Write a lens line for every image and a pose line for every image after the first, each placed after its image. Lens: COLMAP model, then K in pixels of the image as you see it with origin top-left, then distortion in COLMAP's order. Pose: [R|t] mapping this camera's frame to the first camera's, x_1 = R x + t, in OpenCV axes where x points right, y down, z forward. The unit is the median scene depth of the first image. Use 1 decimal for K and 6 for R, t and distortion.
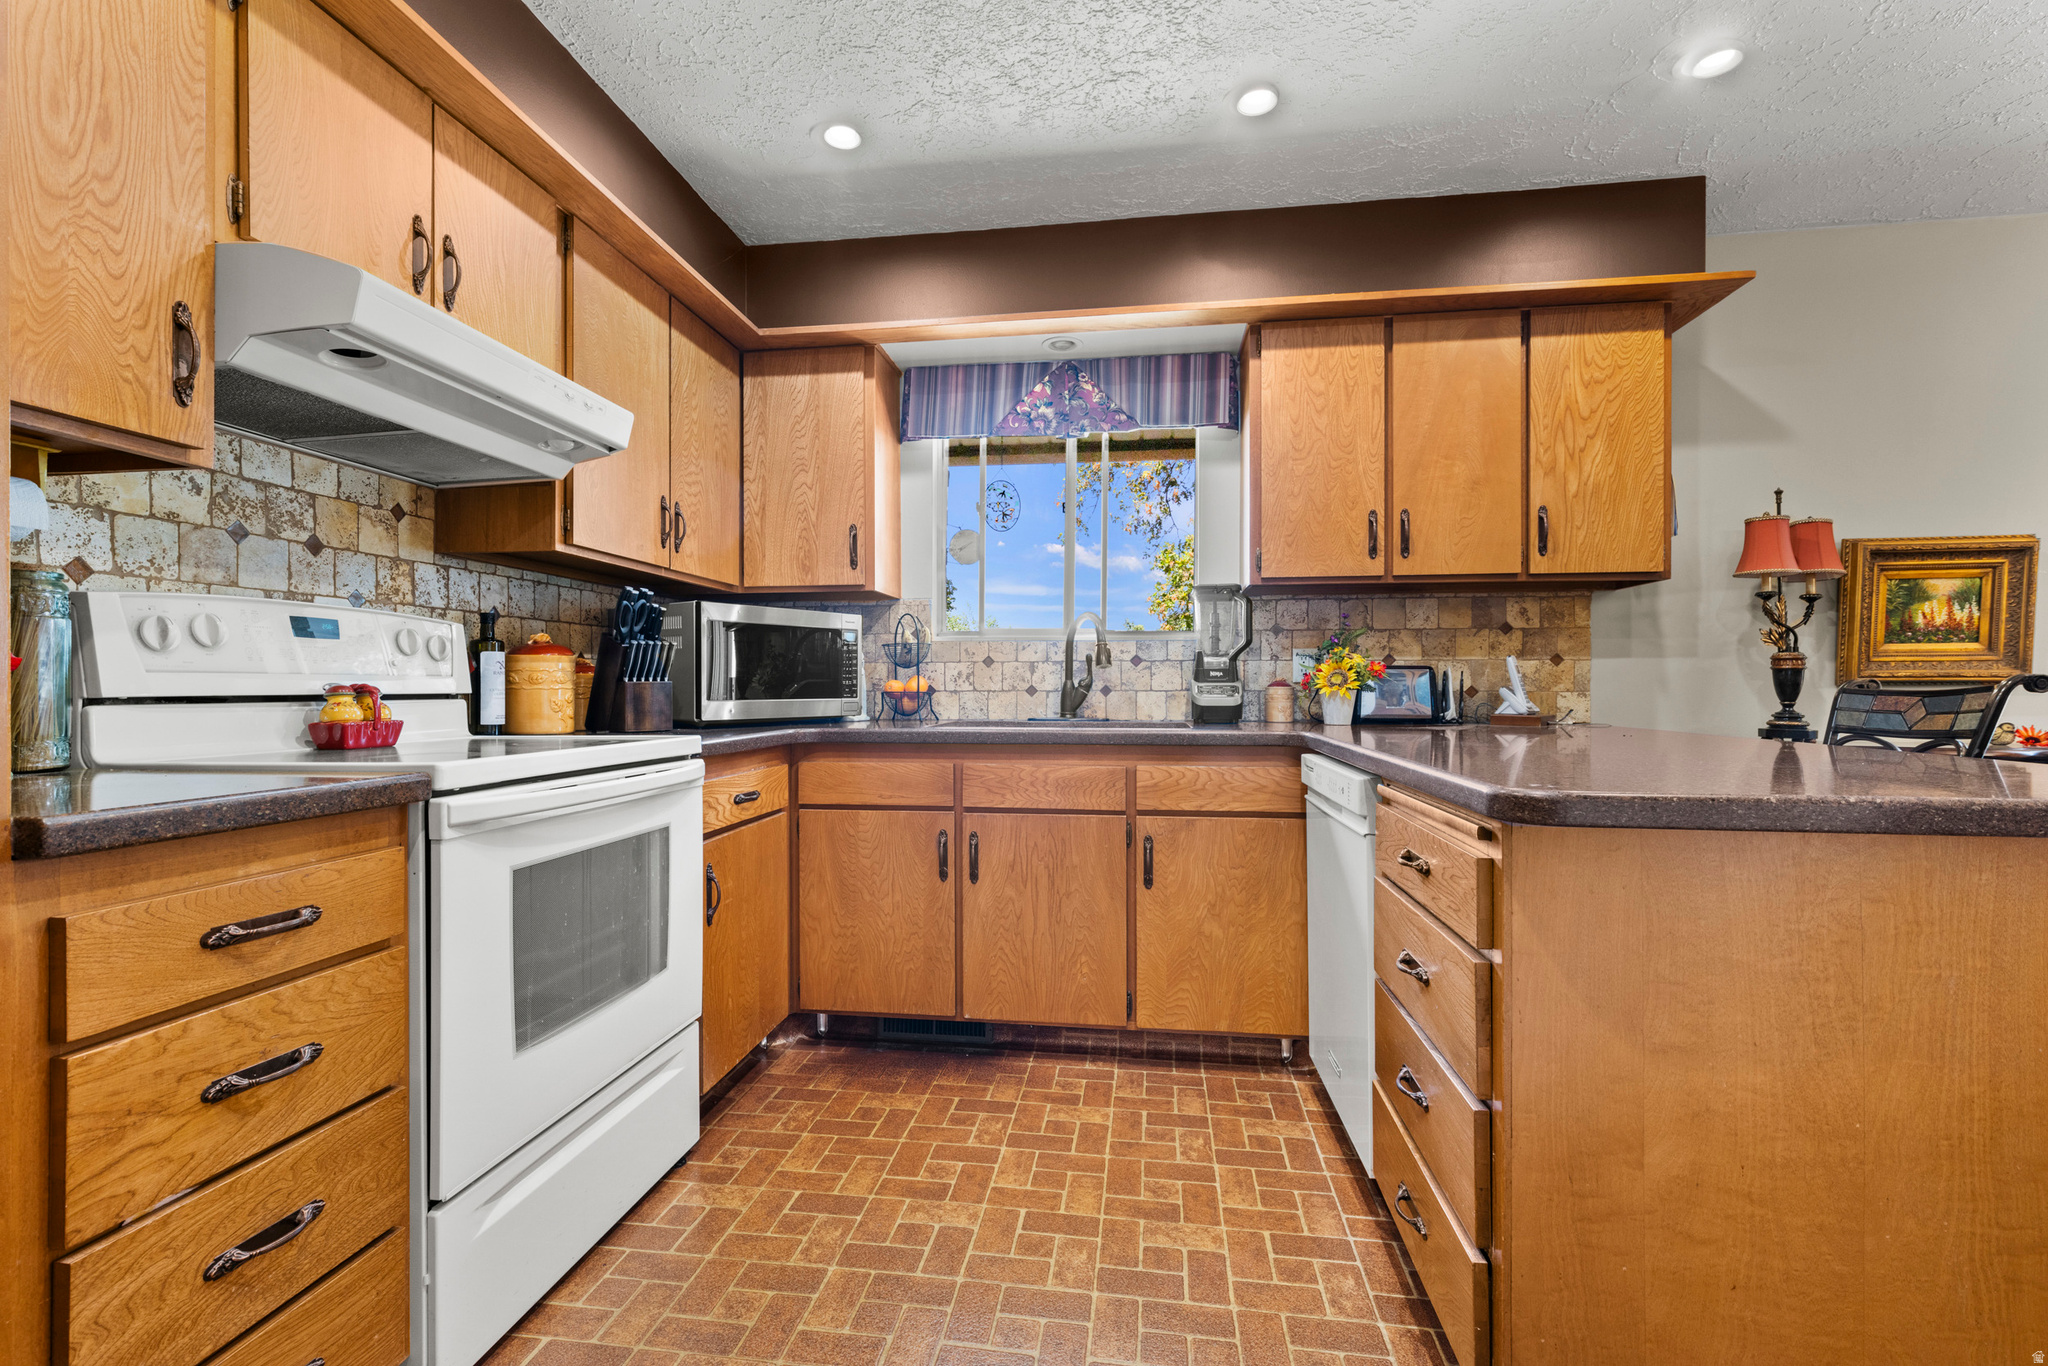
lens RADIAL K [[905.0, 0, 1018.7], [0, 905.0, 690.4], [0, 0, 1]] dist [0.003244, -0.001018]
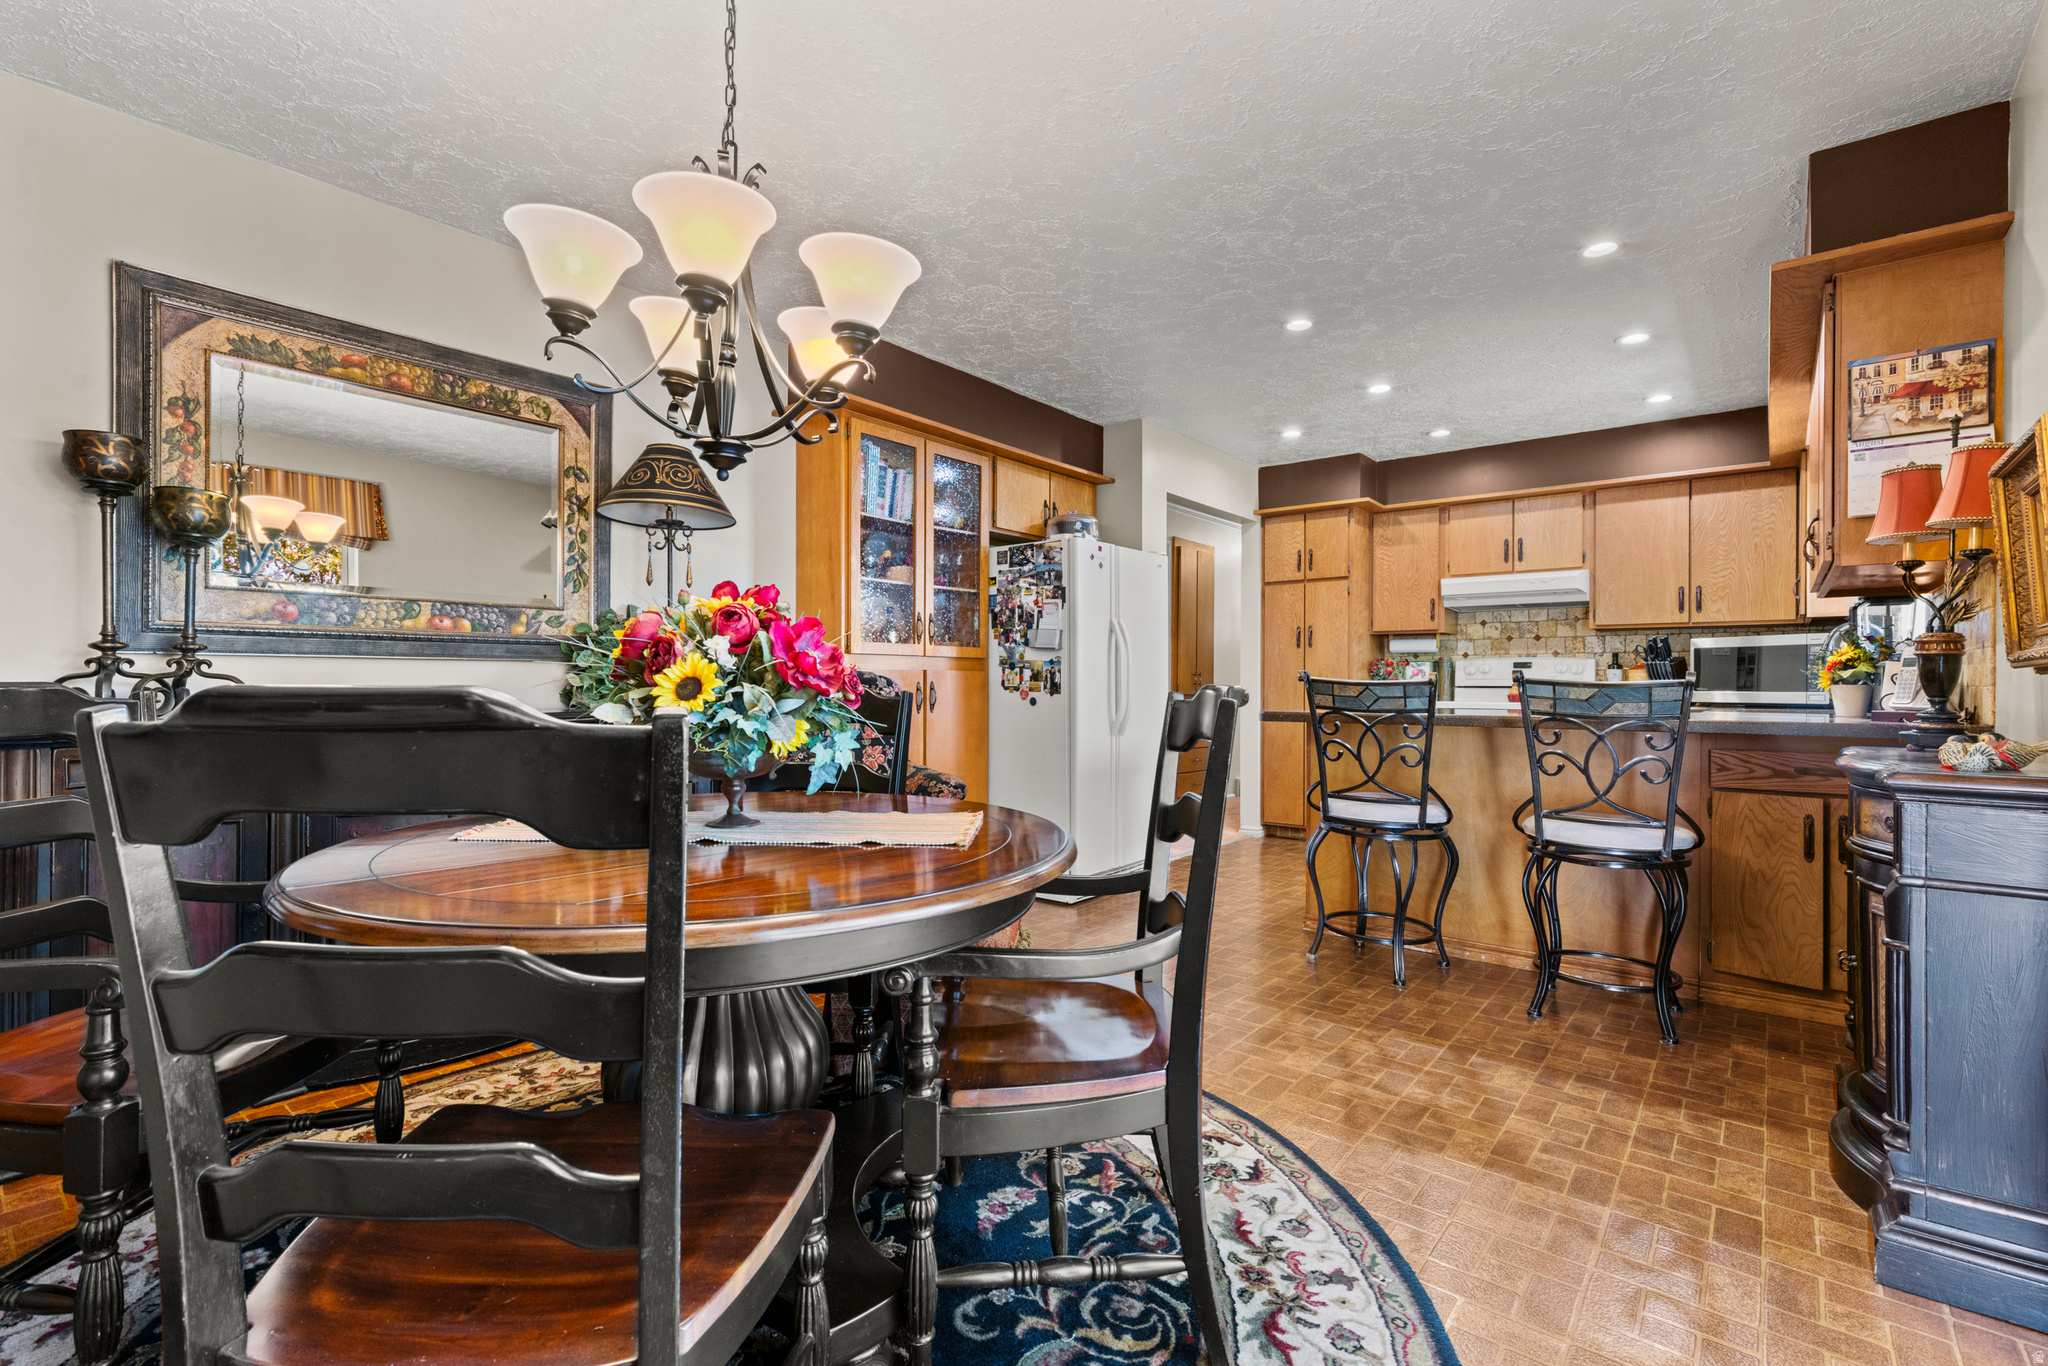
lens RADIAL K [[905.0, 0, 1031.4], [0, 905.0, 683.1], [0, 0, 1]] dist [0.003244, -0.001018]
pose [[-0.506104, -0.005486, -0.862455, 2.466146], [-0.013297, 0.999911, 0.001443, 0.012049], [0.862370, 0.012198, -0.506131, 0.958916]]
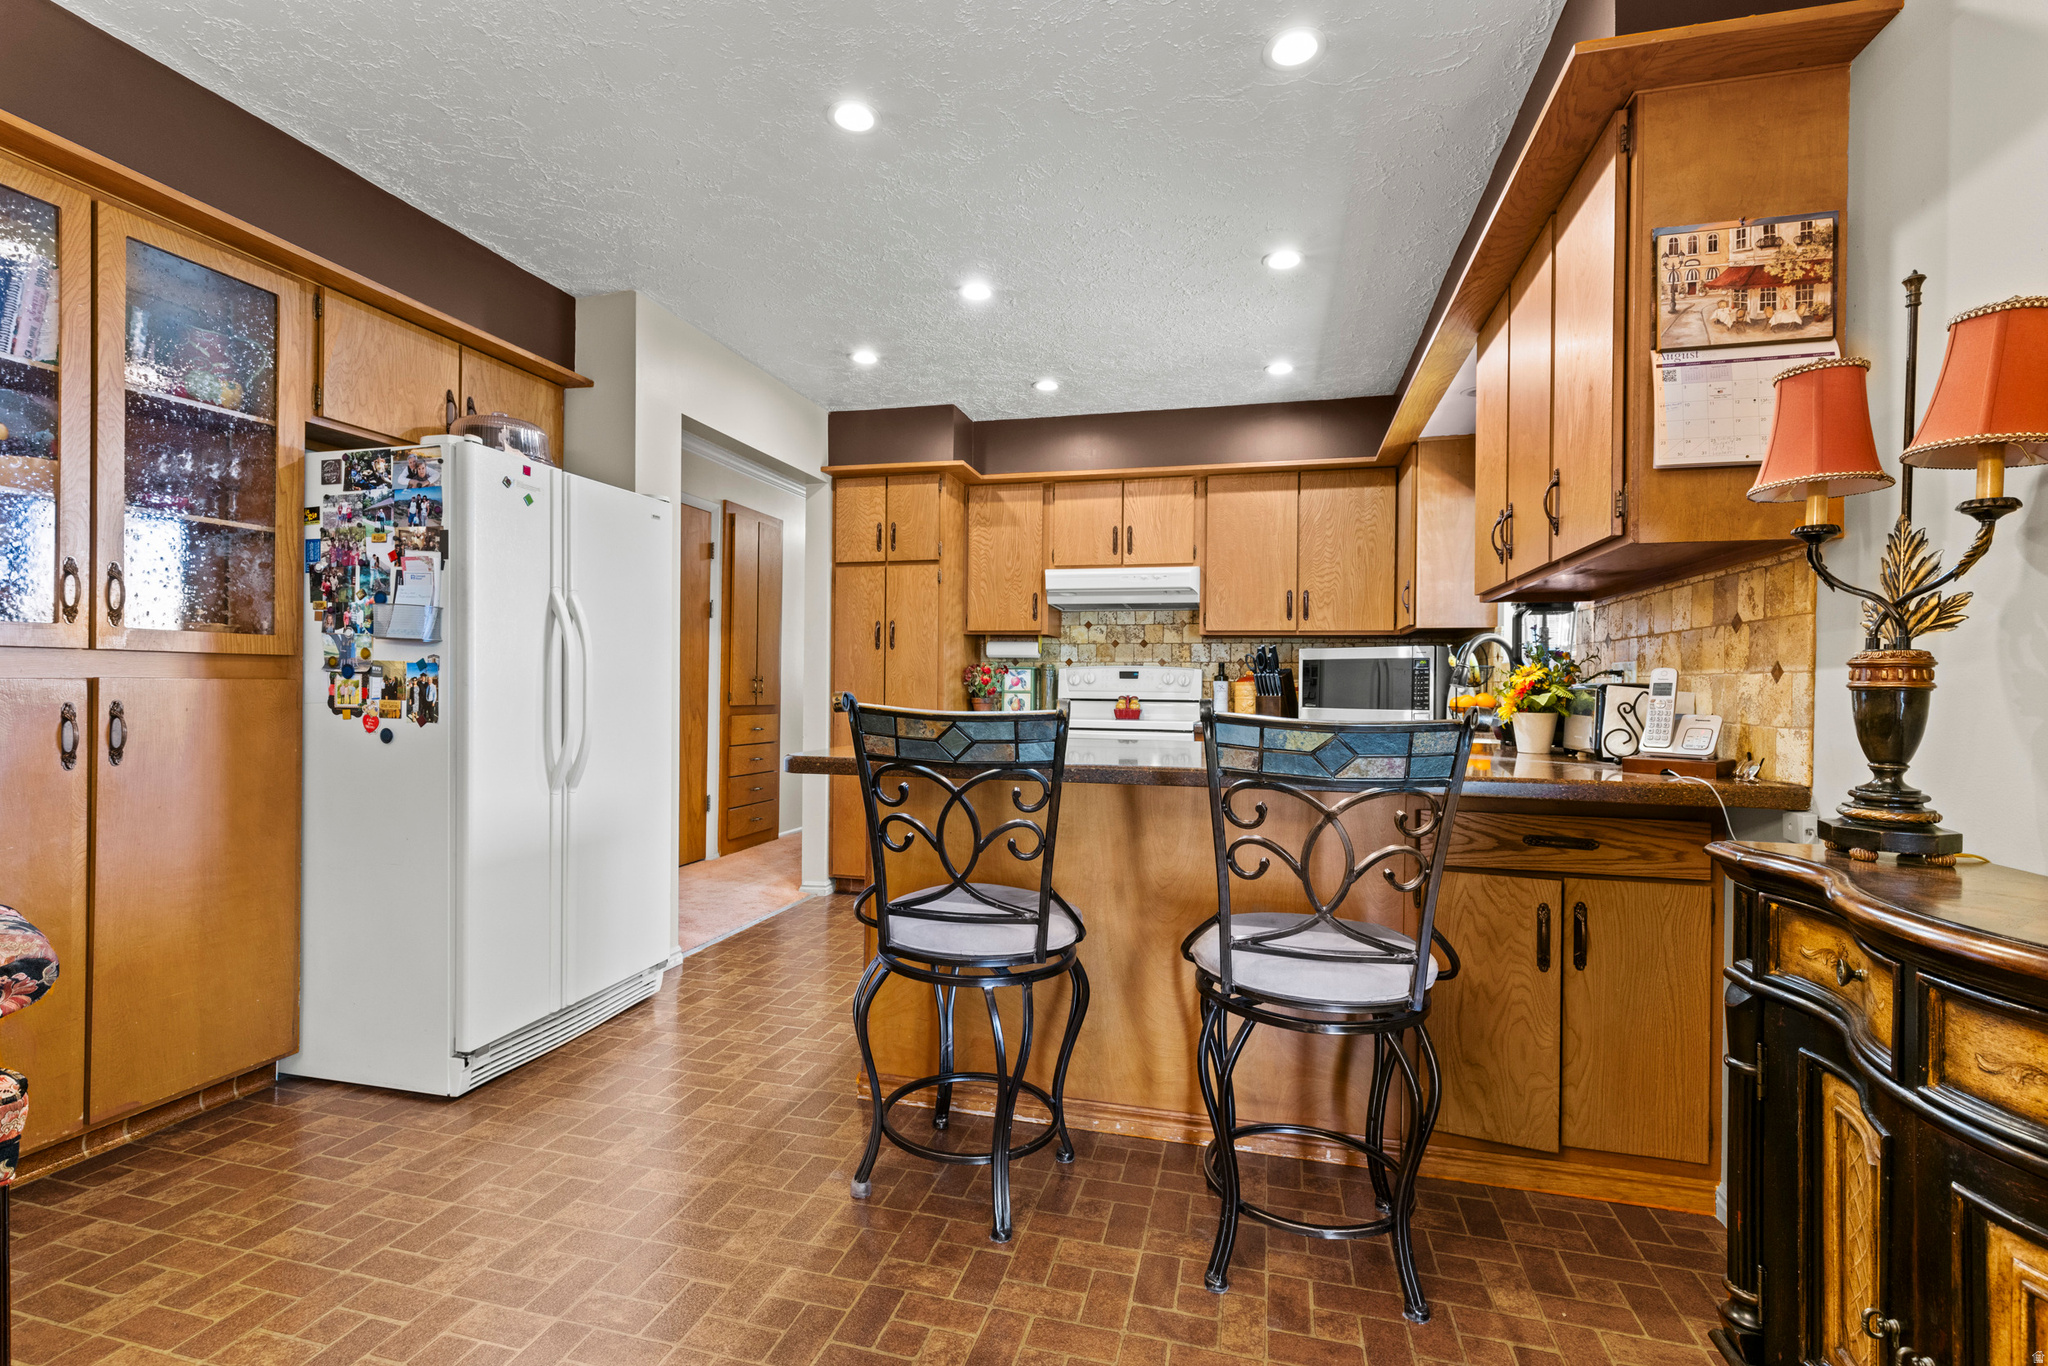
lens RADIAL K [[905.0, 0, 1022.7], [0, 905.0, 679.3], [0, 0, 1]] dist [0.003244, -0.001018]
pose [[-0.110054, -0.010755, -0.993867, 1.730589], [-0.020349, 0.999756, -0.008566, -0.020459], [0.993717, 0.019281, -0.110246, 0.836811]]
